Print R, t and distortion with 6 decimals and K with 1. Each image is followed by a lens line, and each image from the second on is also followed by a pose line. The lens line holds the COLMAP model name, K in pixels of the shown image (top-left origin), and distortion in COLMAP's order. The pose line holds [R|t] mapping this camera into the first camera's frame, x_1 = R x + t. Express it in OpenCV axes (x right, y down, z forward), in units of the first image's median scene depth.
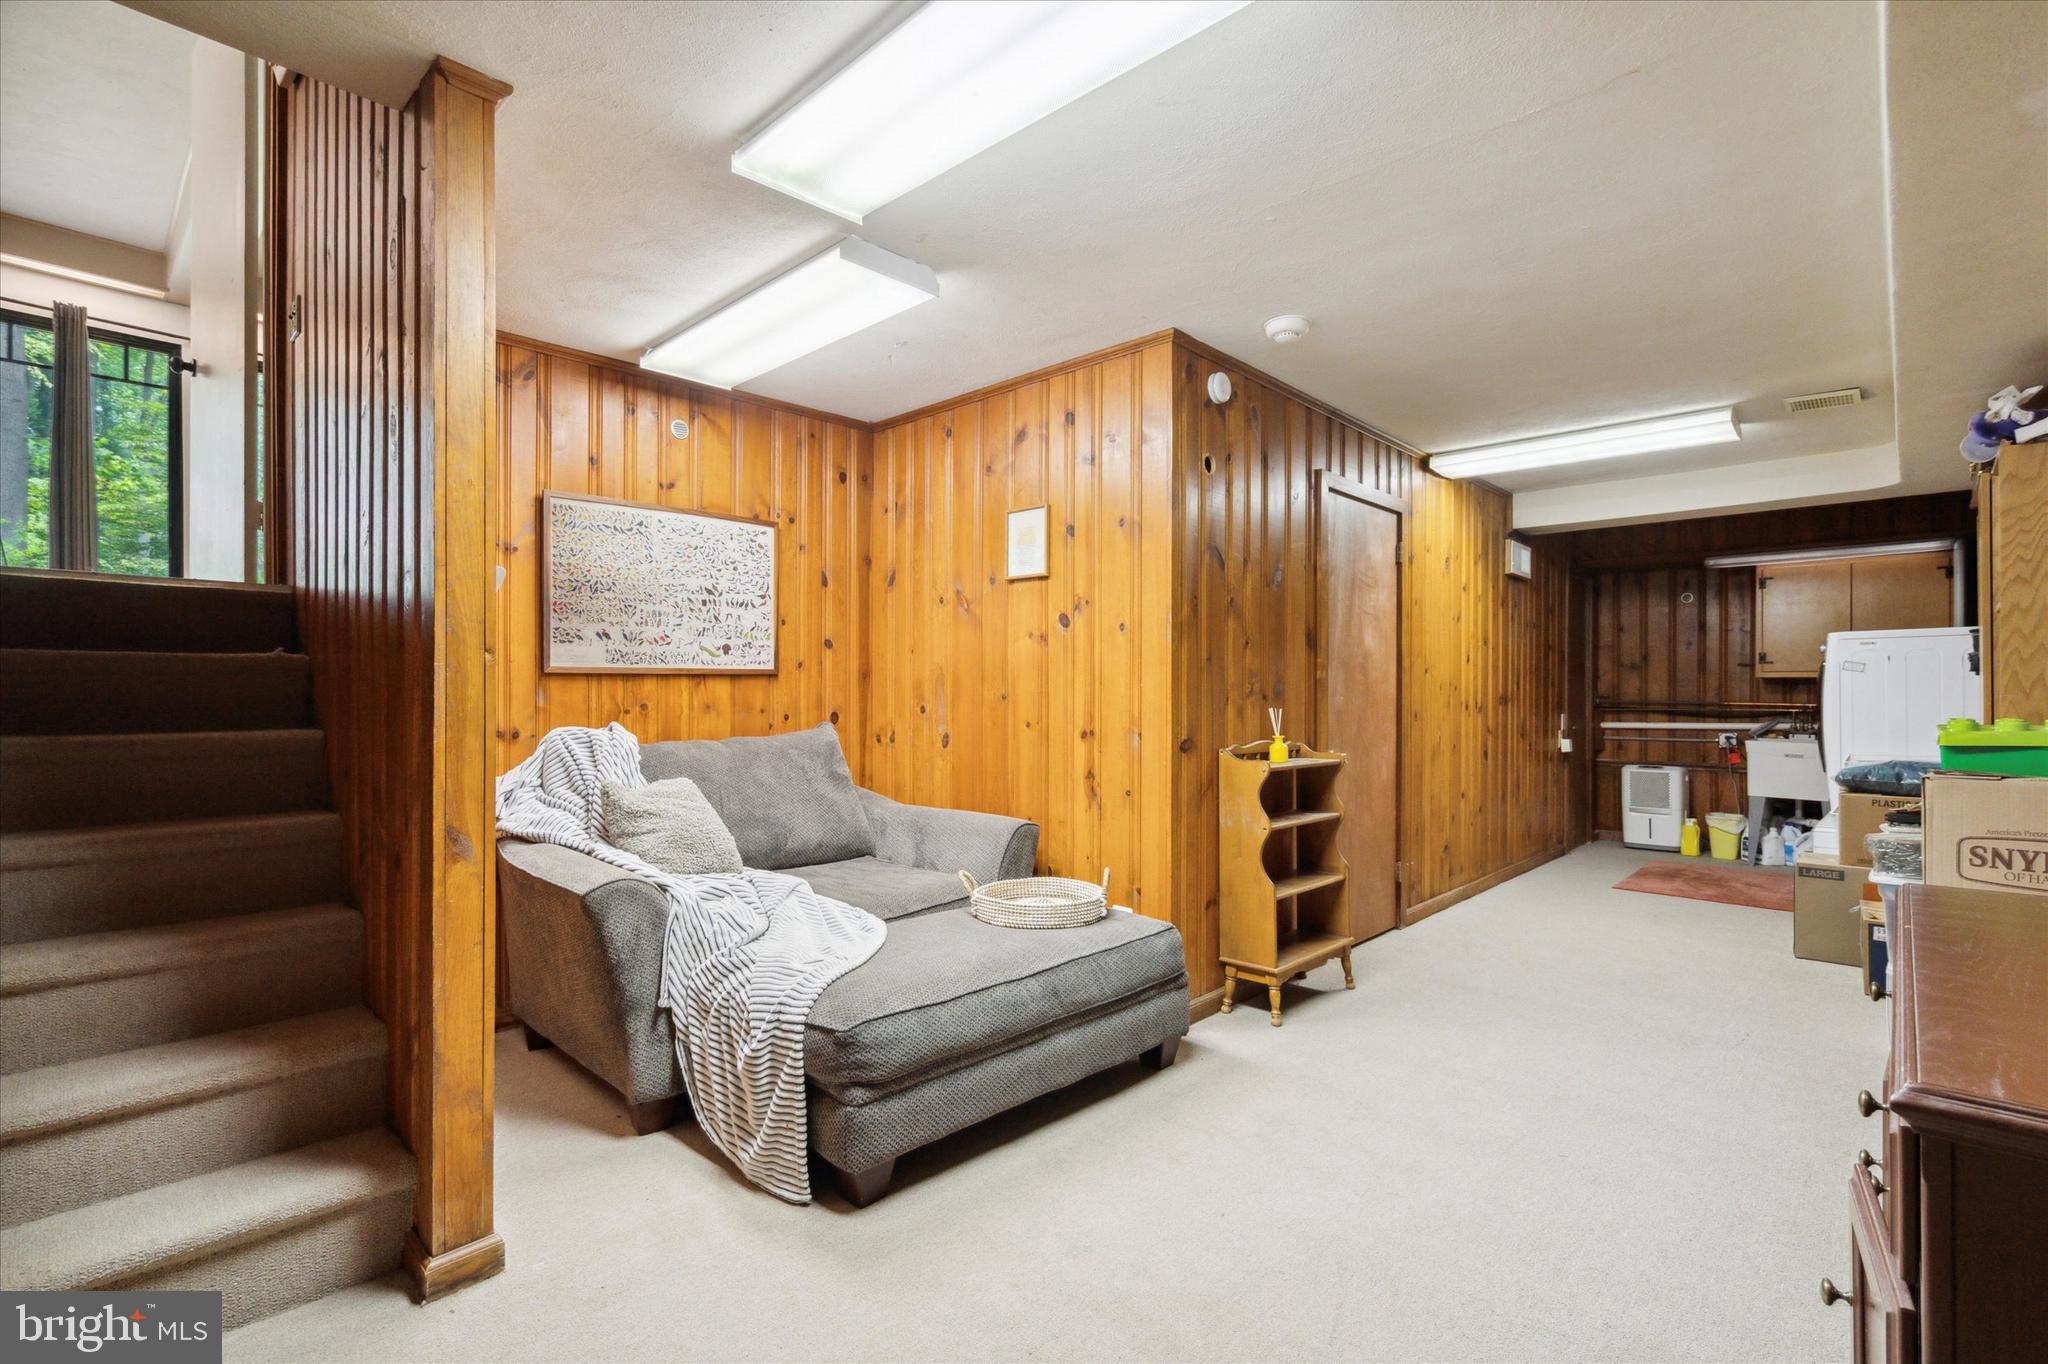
lens RADIAL K [[937.4, 0, 1026.2], [0, 937.4, 687.7], [0, 0, 1]] dist [-0.004790, 0.001255]
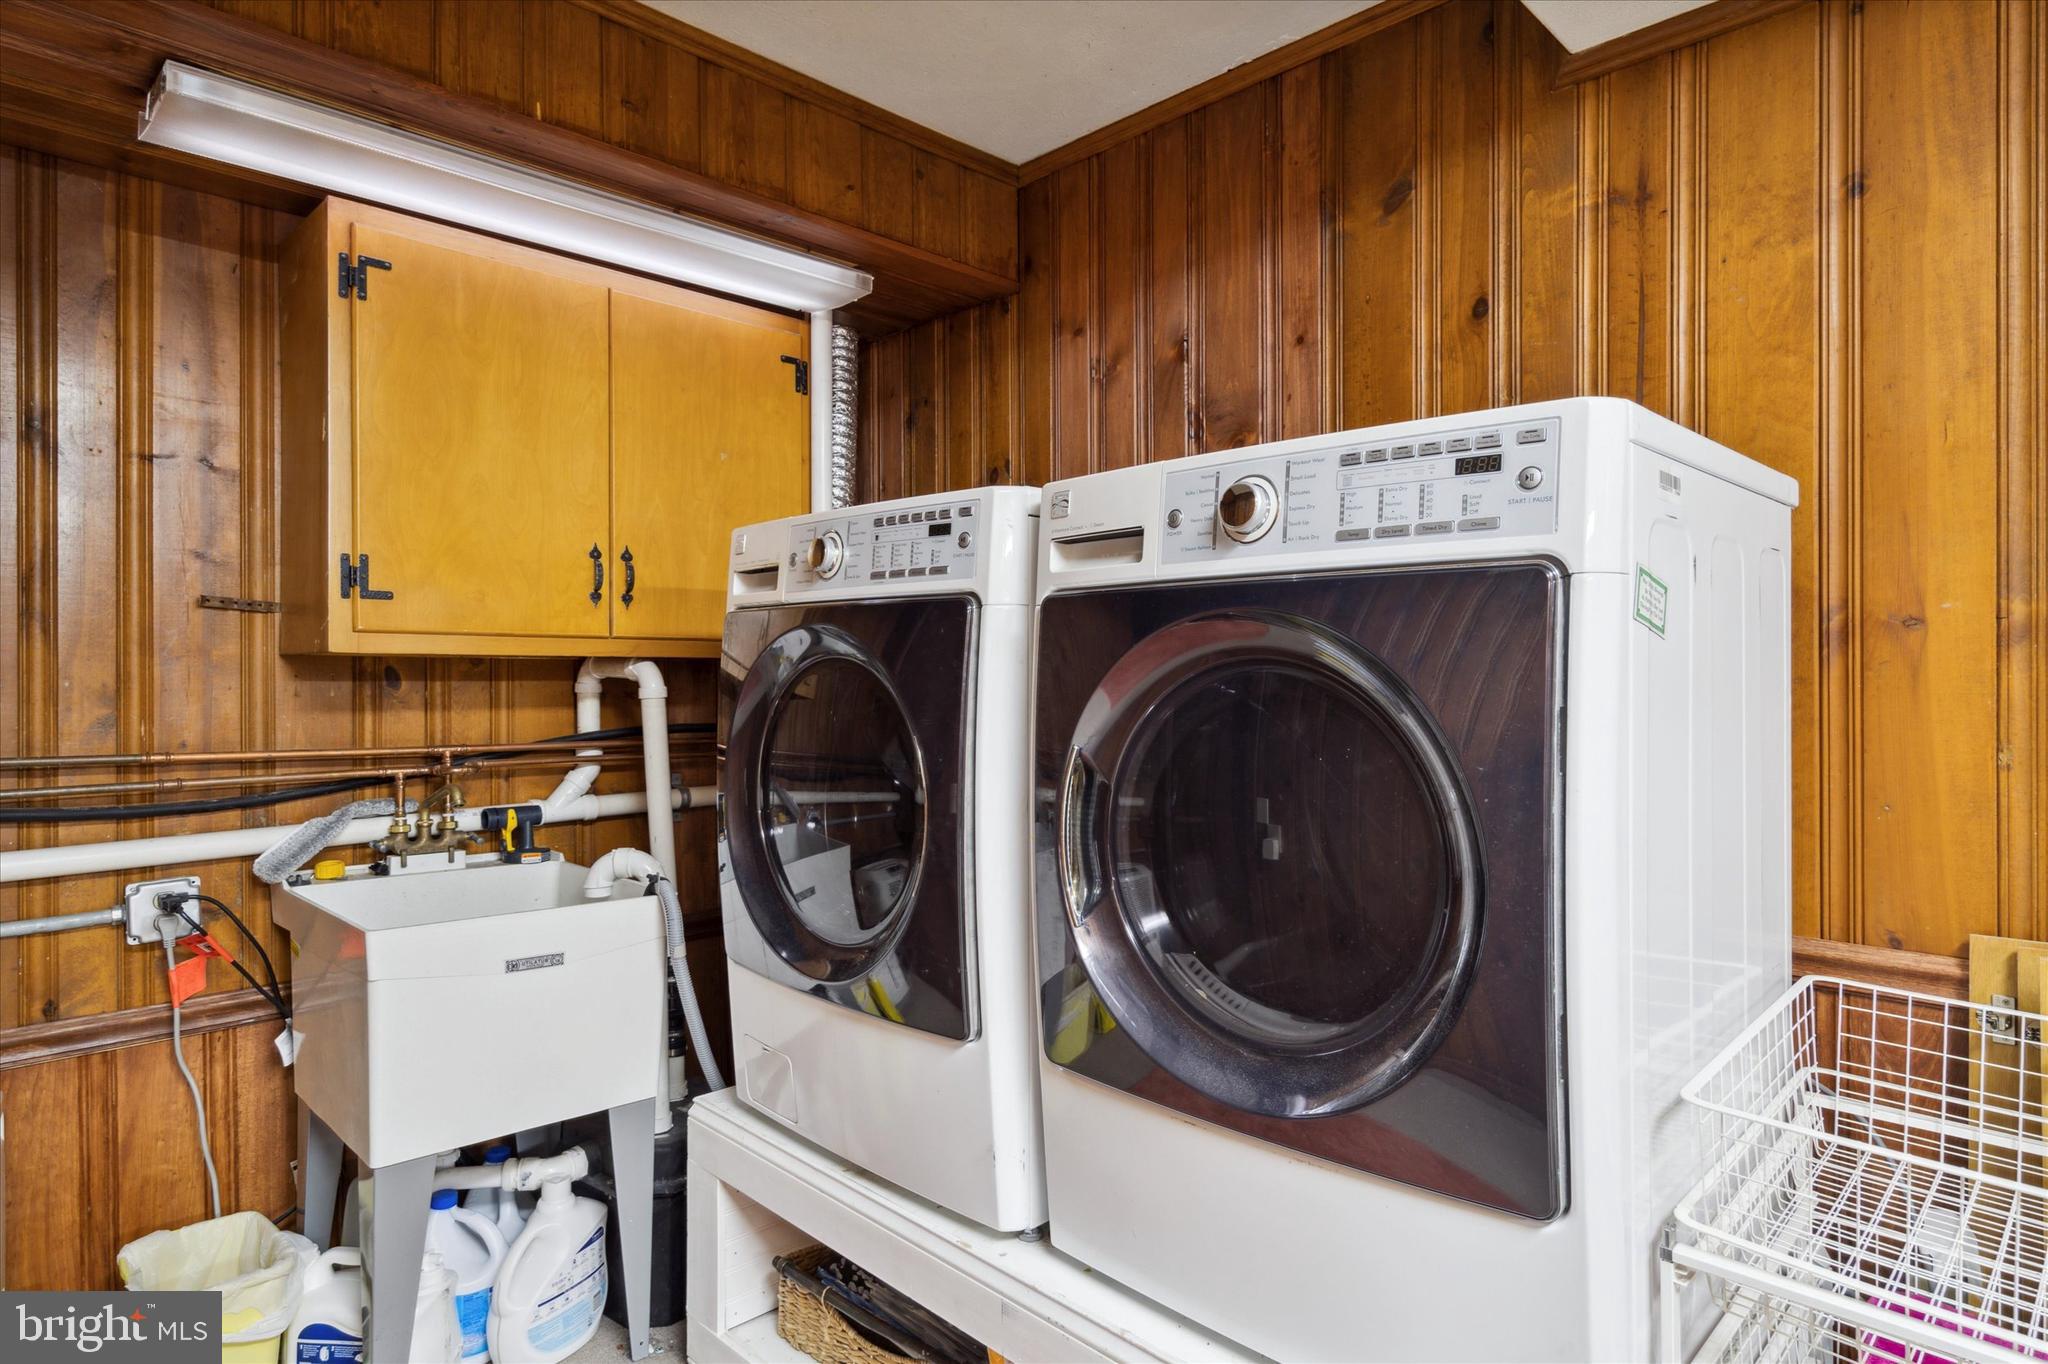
lens RADIAL K [[1140.7, 0, 1024.0], [0, 1140.7, 682.0], [0, 0, 1]] dist [-0.002989, 0.000070]
pose [[0.029115, -0.002255, 0.999574, 0.463382], [0.000993, 0.999997, 0.002227, -0.003512], [-0.999576, 0.000928, 0.029117, 0.772079]]
